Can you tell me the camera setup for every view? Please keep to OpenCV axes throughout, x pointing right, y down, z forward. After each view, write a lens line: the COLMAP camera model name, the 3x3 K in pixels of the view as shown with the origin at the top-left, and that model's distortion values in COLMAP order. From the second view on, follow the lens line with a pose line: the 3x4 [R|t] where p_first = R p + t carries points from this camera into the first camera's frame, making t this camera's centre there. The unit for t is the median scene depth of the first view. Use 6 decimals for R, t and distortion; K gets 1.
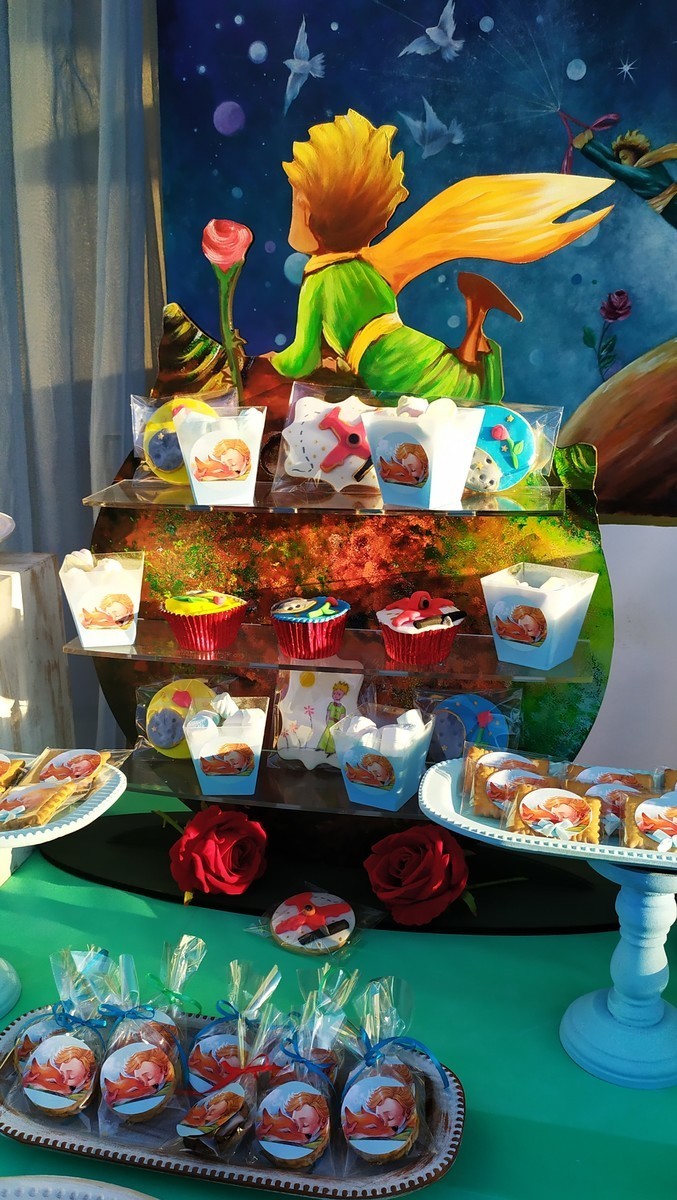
lens RADIAL K [[1048.5, 0, 319.5], [0, 1048.5, 654.5], [0, 0, 1]] dist [0.046630, -0.054676]
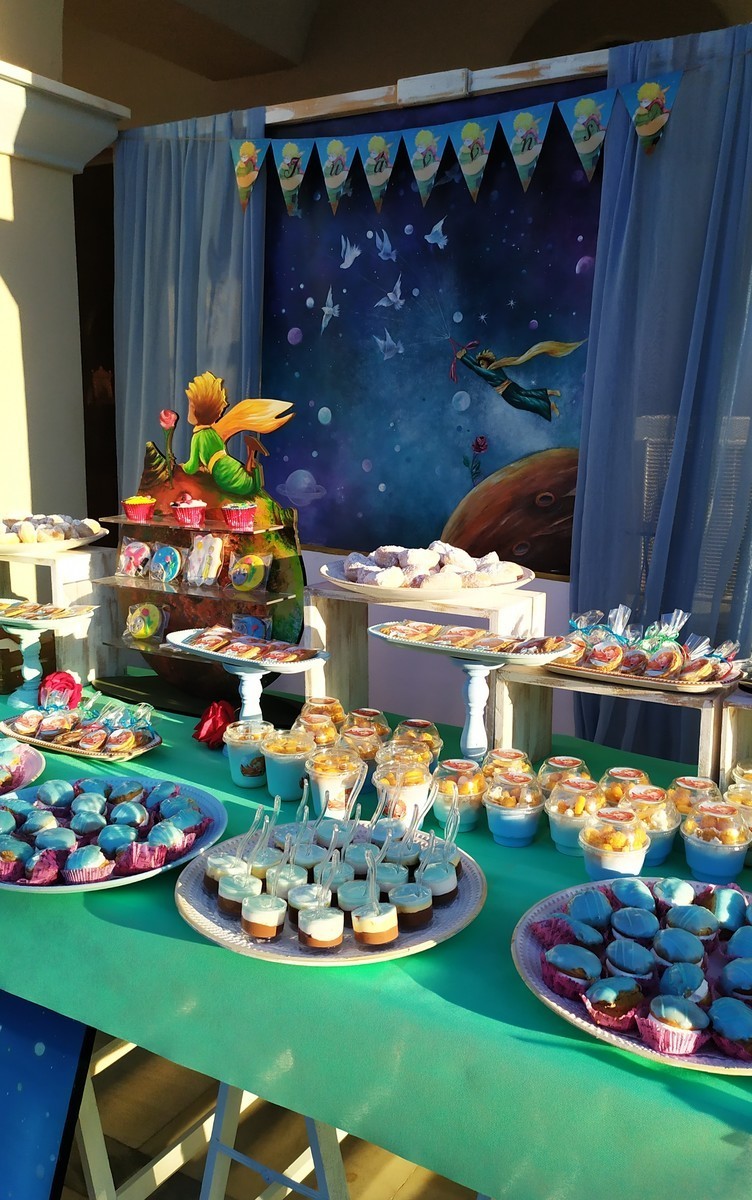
lens RADIAL K [[1044.4, 0, 377.3], [0, 1044.4, 605.8], [0, 0, 1]] dist [0.040700, -0.042834]
pose [[0.954484, 0.082786, -0.286542, 1.033608], [-0.119481, 0.986383, -0.113017, 0.233846], [0.273284, 0.142109, 0.951378, -1.035506]]
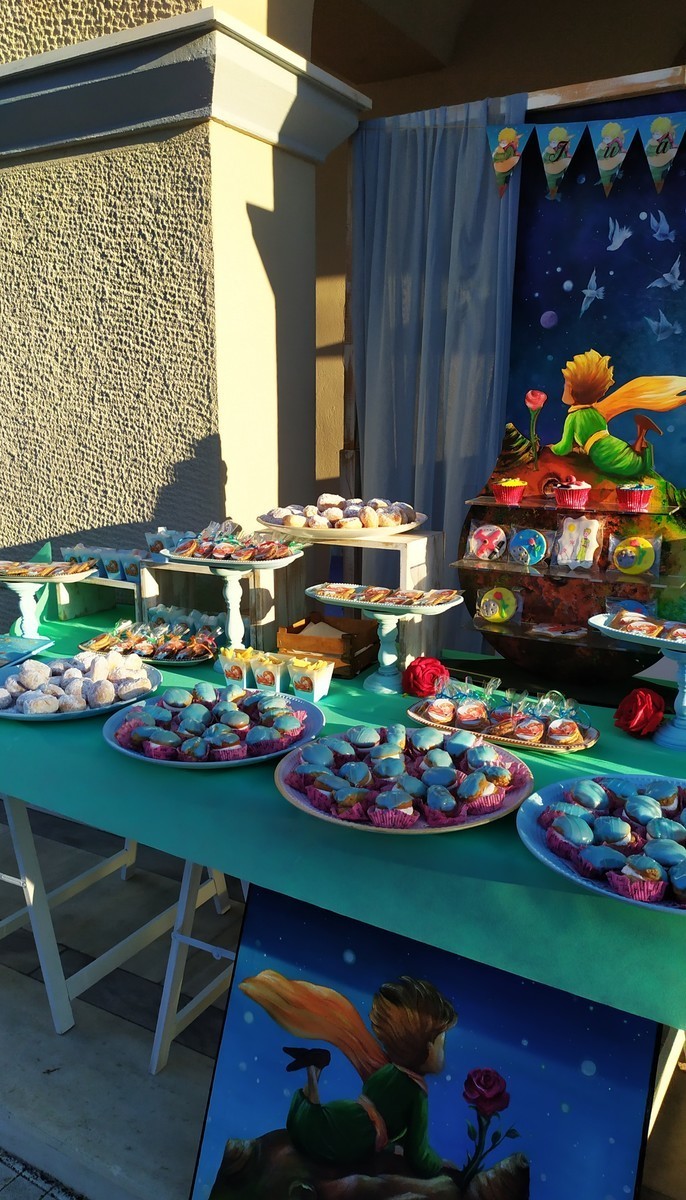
lens RADIAL K [[940.5, 0, 332.4], [0, 940.5, 584.1], [0, 0, 1]] dist [0.038758, -0.041835]
pose [[0.952810, 0.075682, -0.293983, 0.124857], [-0.111352, 0.988054, -0.106534, 0.282876], [0.282408, 0.134242, 0.949855, -1.034613]]
